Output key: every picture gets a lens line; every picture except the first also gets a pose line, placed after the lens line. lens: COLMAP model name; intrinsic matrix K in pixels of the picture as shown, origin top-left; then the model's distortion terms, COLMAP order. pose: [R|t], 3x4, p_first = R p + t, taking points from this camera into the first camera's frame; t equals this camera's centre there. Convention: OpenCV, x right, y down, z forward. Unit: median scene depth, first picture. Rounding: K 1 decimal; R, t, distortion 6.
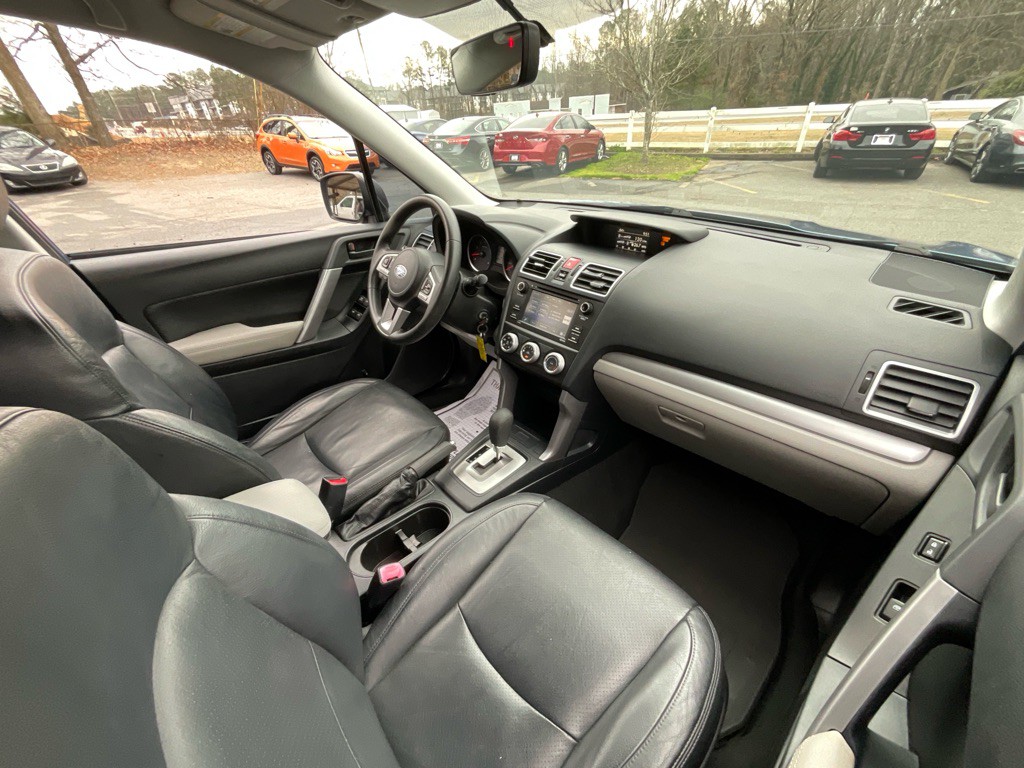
lens RADIAL K [[420.0, 0, 503.5], [0, 420.0, 381.2], [0, 0, 1]] dist [0.002025, -0.000489]
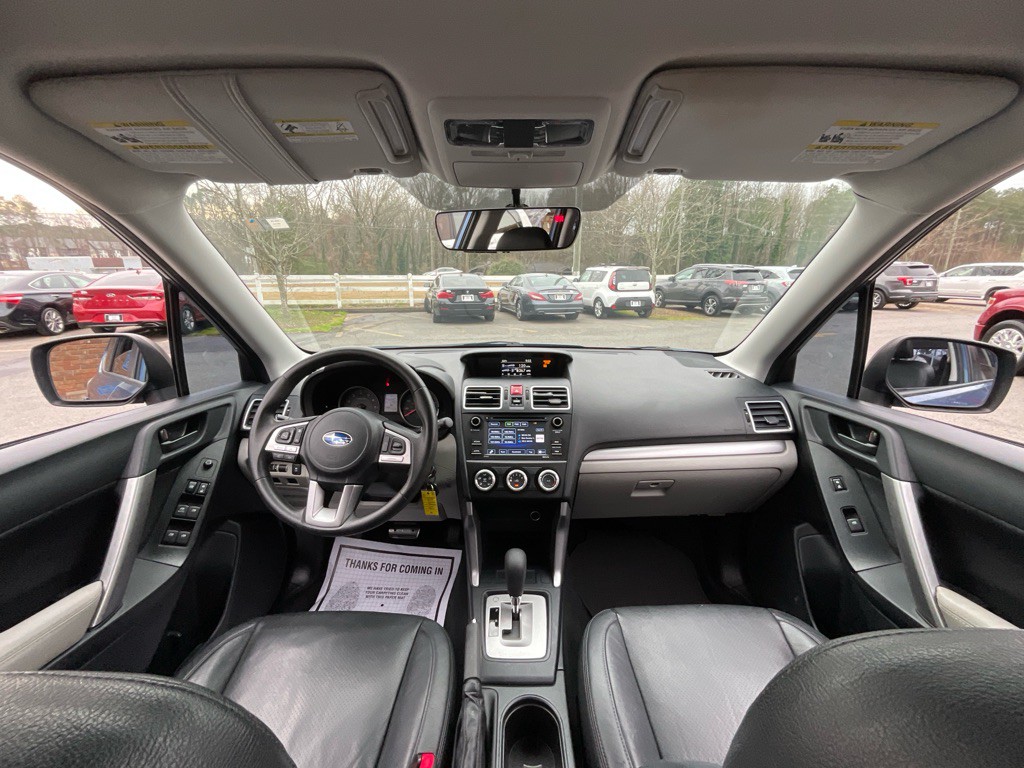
lens RADIAL K [[420.0, 0, 503.5], [0, 420.0, 381.2], [0, 0, 1]] dist [0.002025, -0.000489]
pose [[0.679069, -0.143179, 0.719976, -0.111839], [0.367141, 0.915556, -0.164208, -0.022940], [-0.635667, 0.375841, 0.674292, 0.046086]]
